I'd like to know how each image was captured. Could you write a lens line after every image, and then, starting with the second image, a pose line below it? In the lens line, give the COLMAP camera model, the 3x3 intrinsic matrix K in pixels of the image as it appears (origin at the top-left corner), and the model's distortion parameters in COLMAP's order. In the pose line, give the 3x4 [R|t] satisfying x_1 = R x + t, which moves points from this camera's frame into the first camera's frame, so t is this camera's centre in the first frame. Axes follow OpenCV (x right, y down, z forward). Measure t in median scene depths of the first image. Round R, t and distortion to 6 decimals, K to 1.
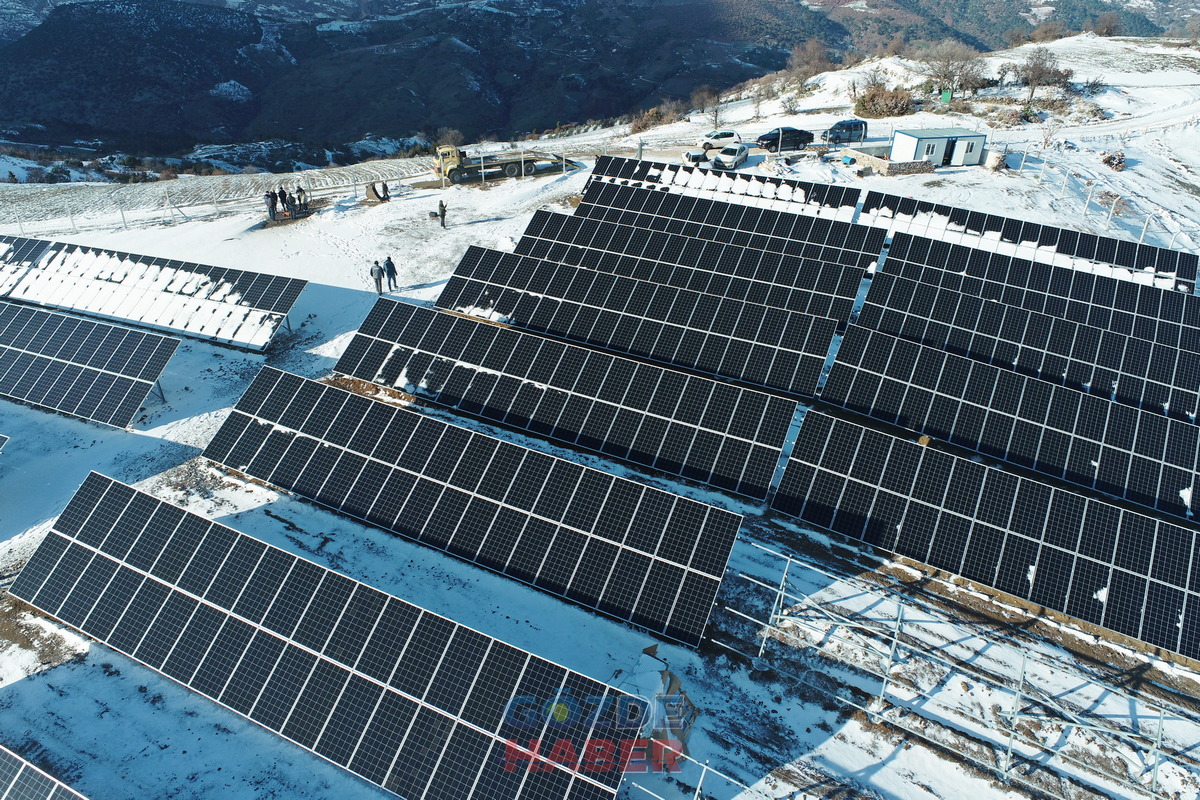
lens RADIAL K [[807.2, 0, 603.1], [0, 807.2, 398.1], [0, 0, 1]] dist [-0.015809, 0.003447]
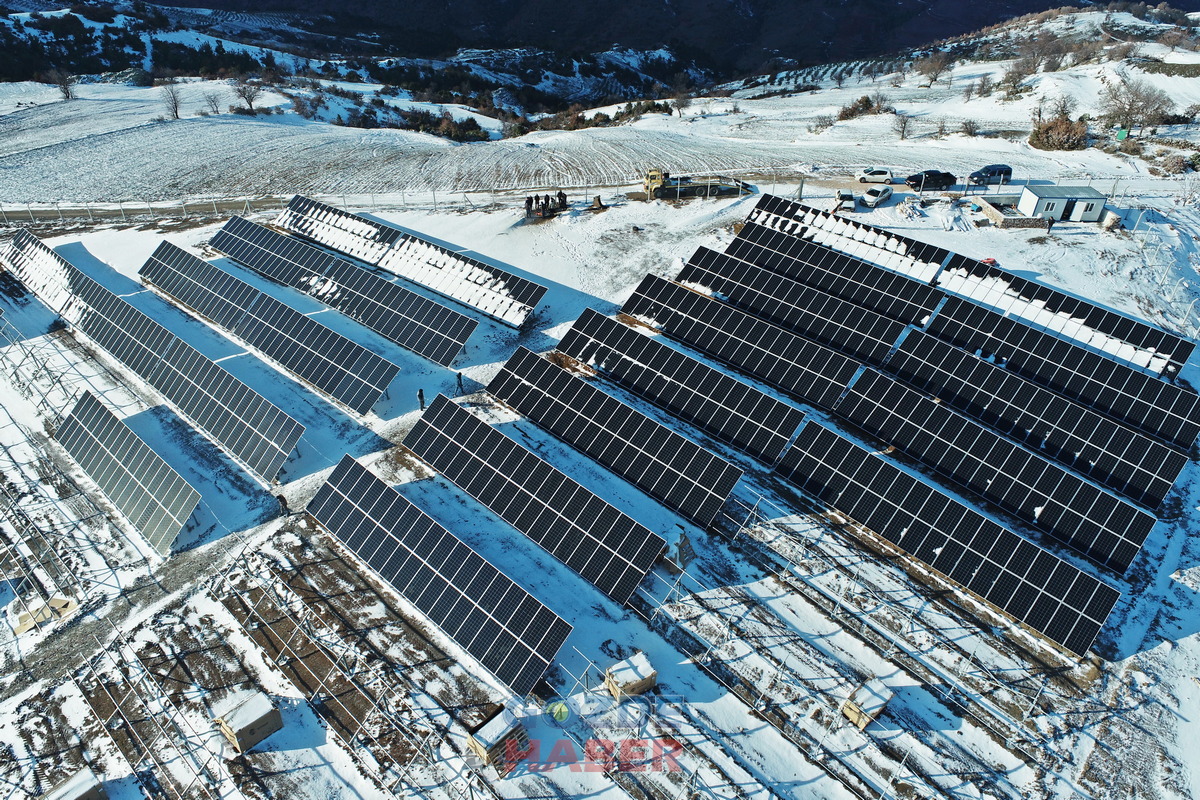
lens RADIAL K [[807.2, 0, 599.5], [0, 807.2, 400.3], [0, 0, 1]] dist [-0.015809, 0.003447]
pose [[0.956797, 0.164866, -0.239498, 0.195187], [-0.139922, 0.983133, 0.117780, -0.143726], [0.254876, -0.079180, 0.963726, -0.674139]]
